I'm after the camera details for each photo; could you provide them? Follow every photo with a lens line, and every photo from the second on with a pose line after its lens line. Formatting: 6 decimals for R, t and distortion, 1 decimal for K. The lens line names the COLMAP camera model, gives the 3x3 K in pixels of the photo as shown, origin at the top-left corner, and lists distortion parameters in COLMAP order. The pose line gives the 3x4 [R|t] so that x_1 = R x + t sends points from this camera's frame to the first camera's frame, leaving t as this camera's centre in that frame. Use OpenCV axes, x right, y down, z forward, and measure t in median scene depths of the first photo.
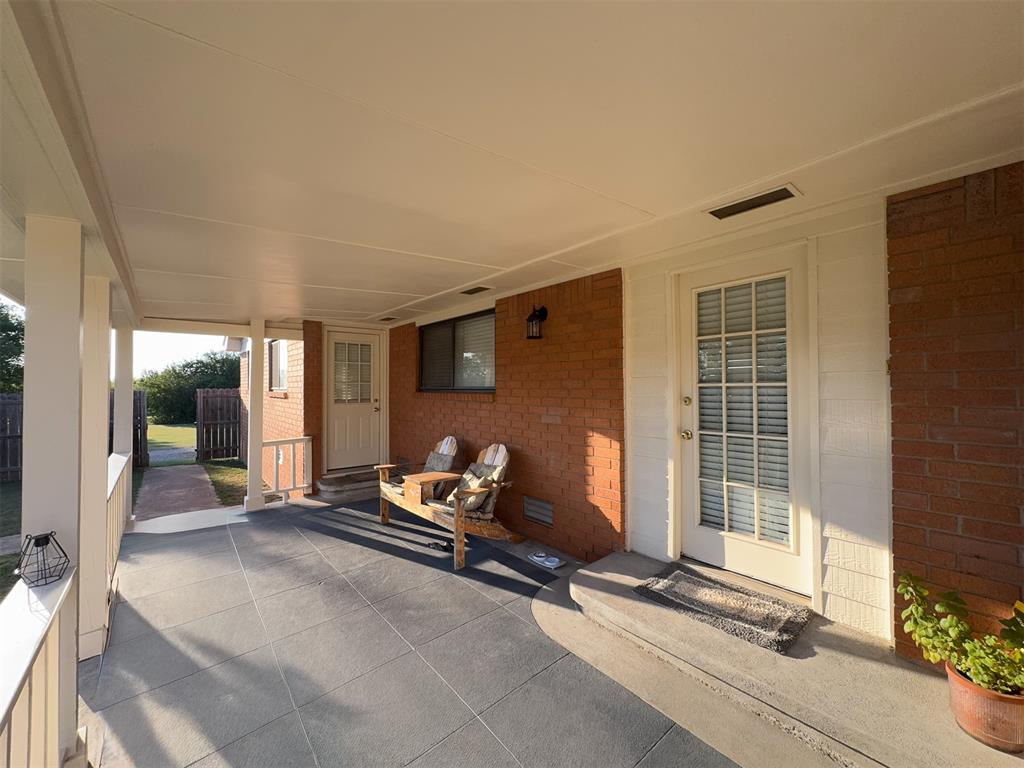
lens RADIAL K [[410.1, 0, 518.4], [0, 410.1, 382.5], [0, 0, 1]] dist [-0.001810, 0.000524]
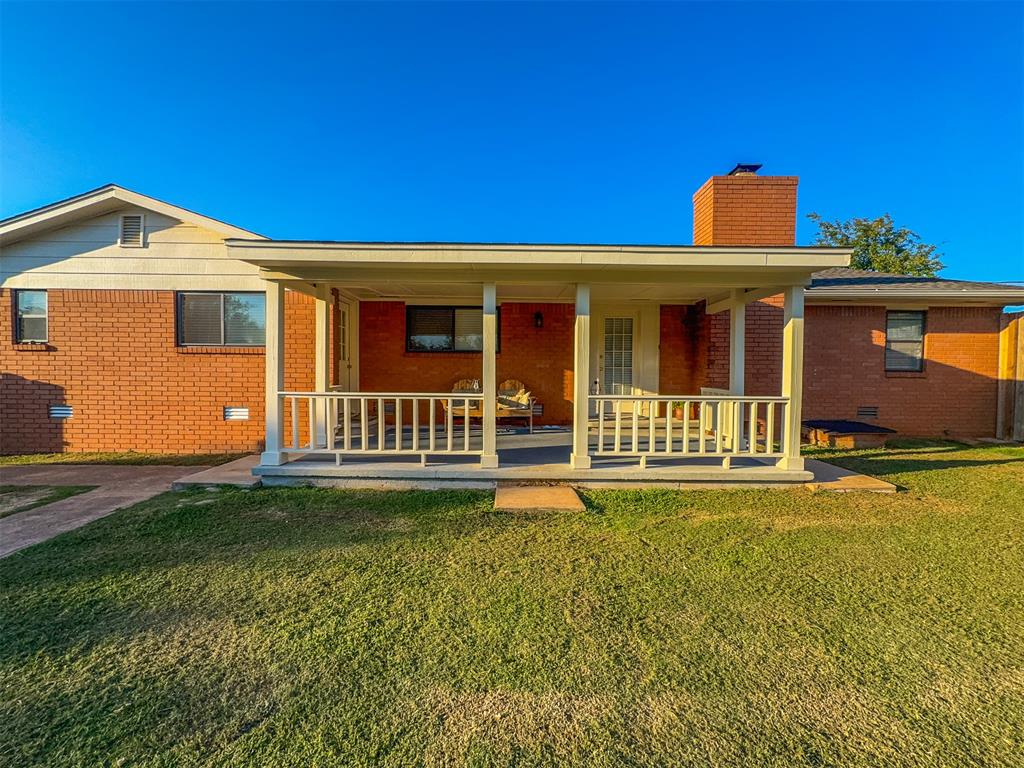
lens RADIAL K [[410.1, 0, 511.2], [0, 410.1, 383.9], [0, 0, 1]] dist [-0.001810, 0.000524]
pose [[0.645235, -0.014278, 0.763851, -1.718940], [-0.019248, 0.999204, 0.034936, 0.117624], [-0.763742, -0.037244, 0.644447, -0.268959]]
